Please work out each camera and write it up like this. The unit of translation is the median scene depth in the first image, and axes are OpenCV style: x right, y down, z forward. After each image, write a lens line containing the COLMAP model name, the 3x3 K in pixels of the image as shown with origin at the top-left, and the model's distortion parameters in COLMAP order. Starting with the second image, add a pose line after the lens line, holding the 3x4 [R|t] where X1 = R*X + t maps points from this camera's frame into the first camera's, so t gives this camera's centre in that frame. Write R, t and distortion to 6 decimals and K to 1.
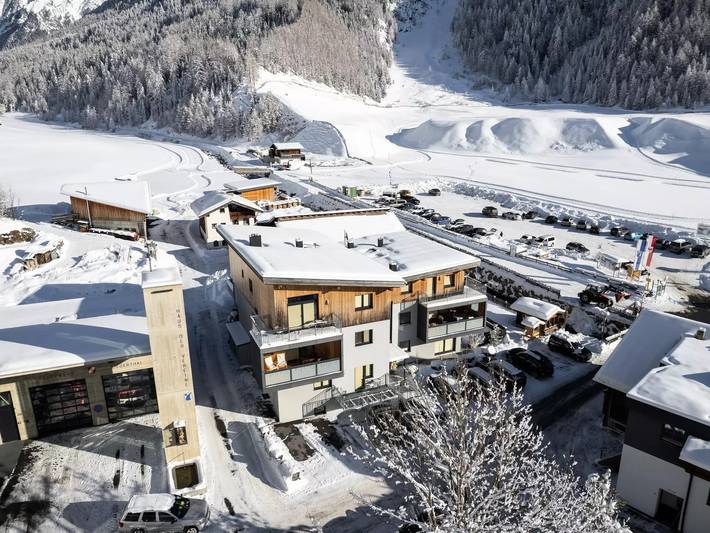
lens RADIAL K [[509.3, 0, 355.0], [0, 509.3, 266.5], [0, 0, 1]] dist [-0.058072, 0.035351]
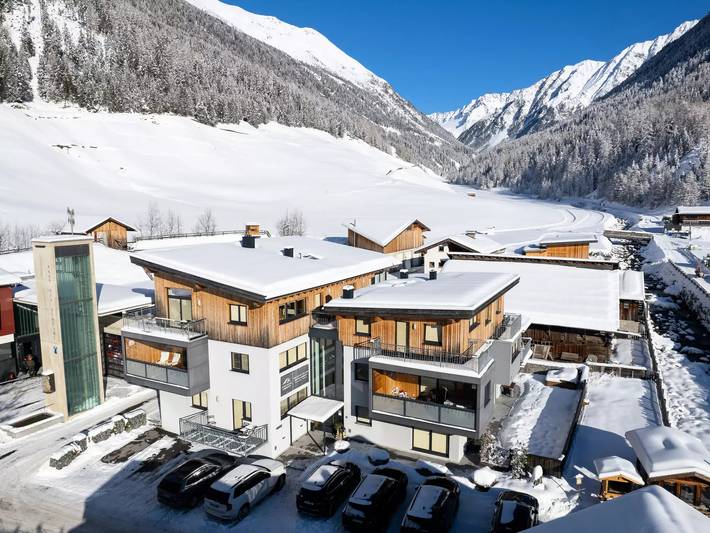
lens RADIAL K [[509.3, 0, 355.0], [0, 509.3, 266.5], [0, 0, 1]] dist [-0.058072, 0.035351]
pose [[0.624194, 0.099401, -0.774920, 0.608996], [-0.214464, 0.975571, -0.047610, -0.003751], [0.751257, 0.195910, 0.630263, 0.525403]]
